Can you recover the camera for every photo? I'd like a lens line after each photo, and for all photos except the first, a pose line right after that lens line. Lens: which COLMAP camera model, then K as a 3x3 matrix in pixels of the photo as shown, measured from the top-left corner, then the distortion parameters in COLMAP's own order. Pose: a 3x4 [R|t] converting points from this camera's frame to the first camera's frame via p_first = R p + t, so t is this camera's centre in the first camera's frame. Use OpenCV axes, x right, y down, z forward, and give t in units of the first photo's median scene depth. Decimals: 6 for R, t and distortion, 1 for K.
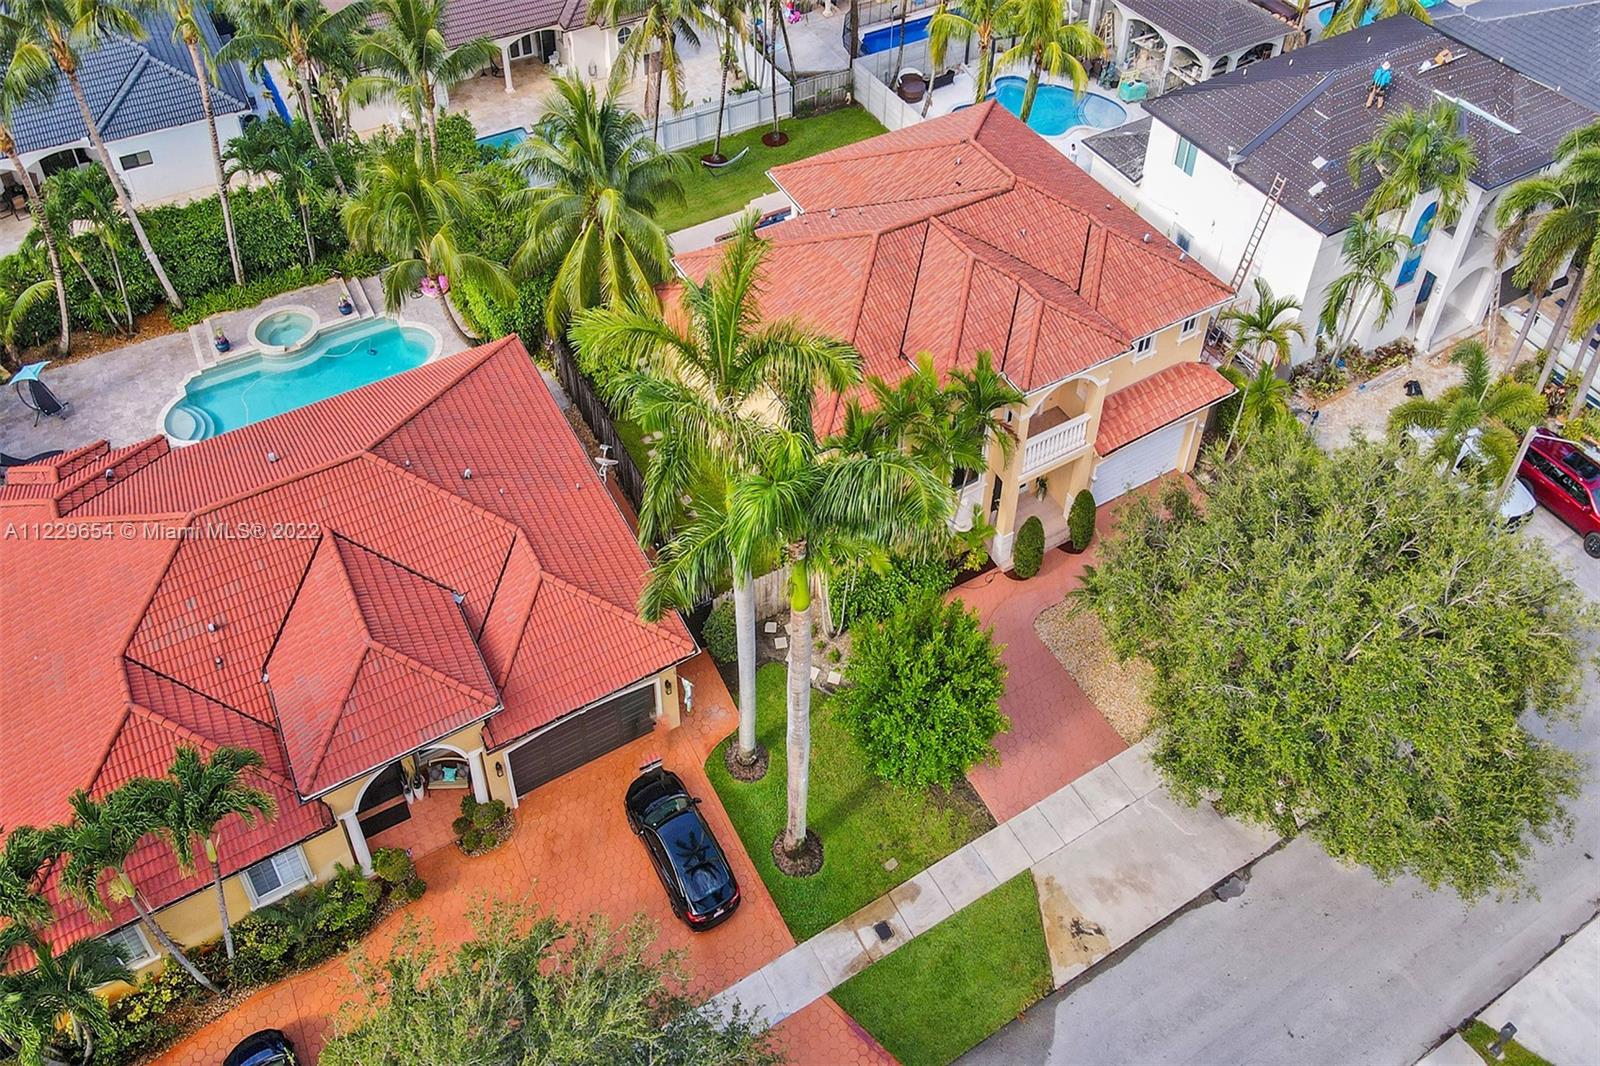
lens RADIAL K [[1130.1, 0, 798.3], [0, 1130.1, 495.9], [0, 0, 1]] dist [0.007168, 0.004418]
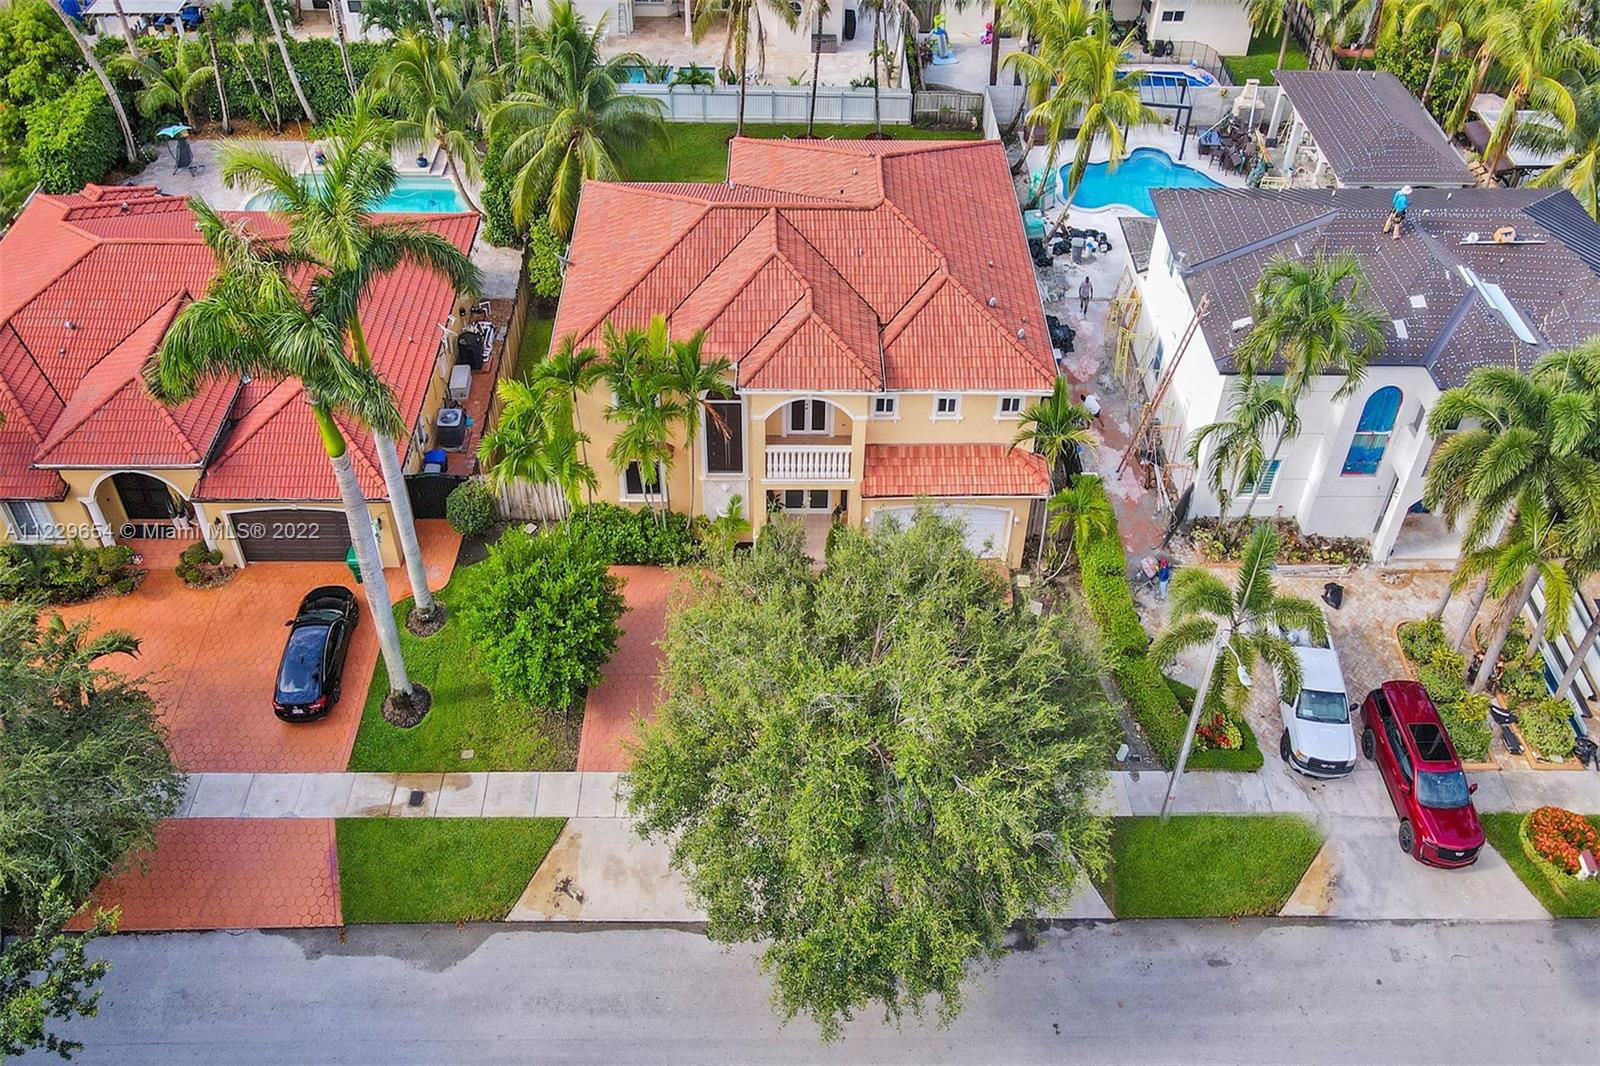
lens RADIAL K [[1130.1, 0, 798.3], [0, 1130.1, 495.9], [0, 0, 1]] dist [0.007168, 0.004418]
pose [[0.865488, 0.372732, -0.334665, 0.634658], [-0.377955, 0.924359, 0.052060, -0.075719], [0.328755, 0.081431, 0.940898, 0.078428]]
